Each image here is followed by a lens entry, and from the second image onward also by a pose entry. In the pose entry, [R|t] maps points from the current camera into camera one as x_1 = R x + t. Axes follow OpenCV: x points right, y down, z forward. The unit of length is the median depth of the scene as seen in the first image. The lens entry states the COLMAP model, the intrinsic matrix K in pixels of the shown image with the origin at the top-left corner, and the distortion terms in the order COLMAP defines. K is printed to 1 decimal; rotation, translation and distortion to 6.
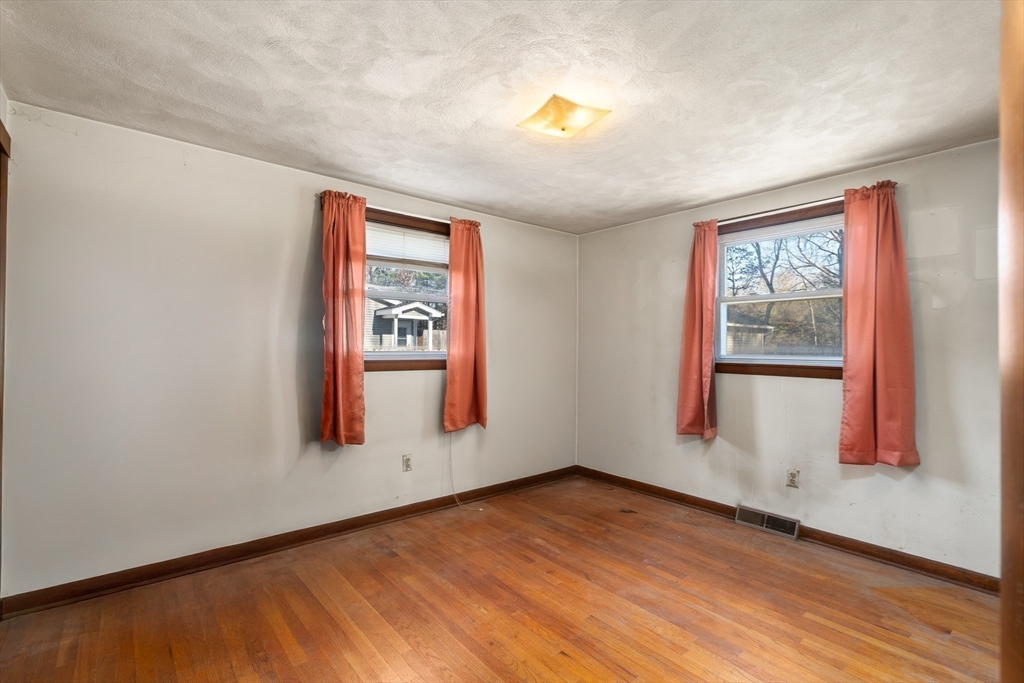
lens RADIAL K [[468.0, 0, 510.7], [0, 468.0, 346.4], [0, 0, 1]] dist [-0.004257, 0.001803]
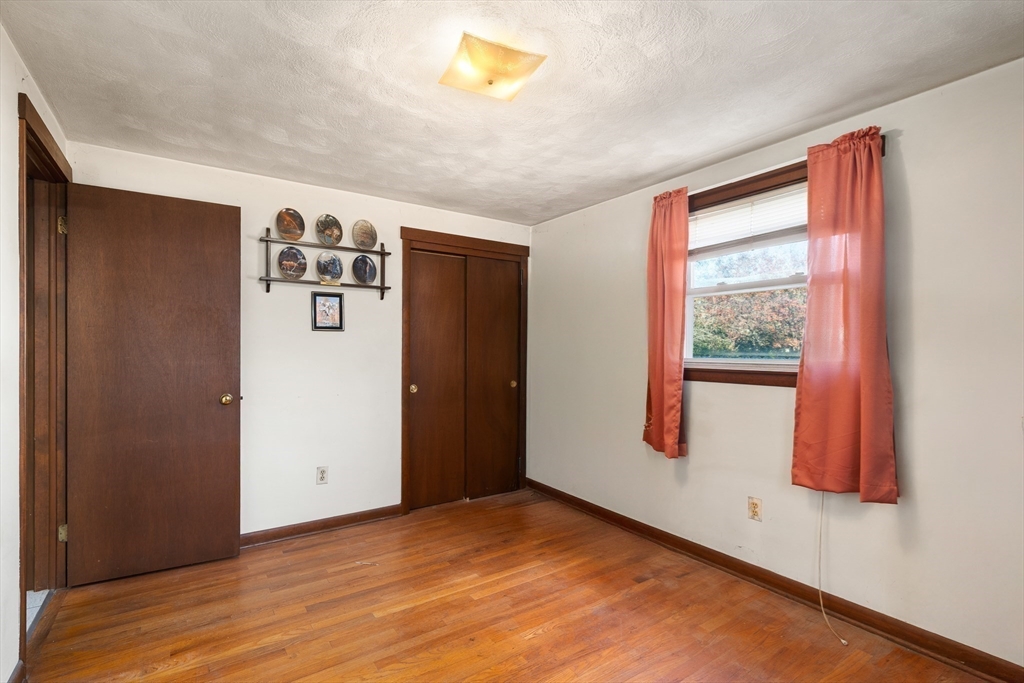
lens RADIAL K [[468.0, 0, 503.1], [0, 468.0, 360.1], [0, 0, 1]] dist [-0.004257, 0.001803]
pose [[-0.097871, 0.010496, -0.995144, 0.607273], [-0.005949, 0.999920, 0.011132, 0.005423], [0.995181, 0.007009, -0.097801, 0.729295]]
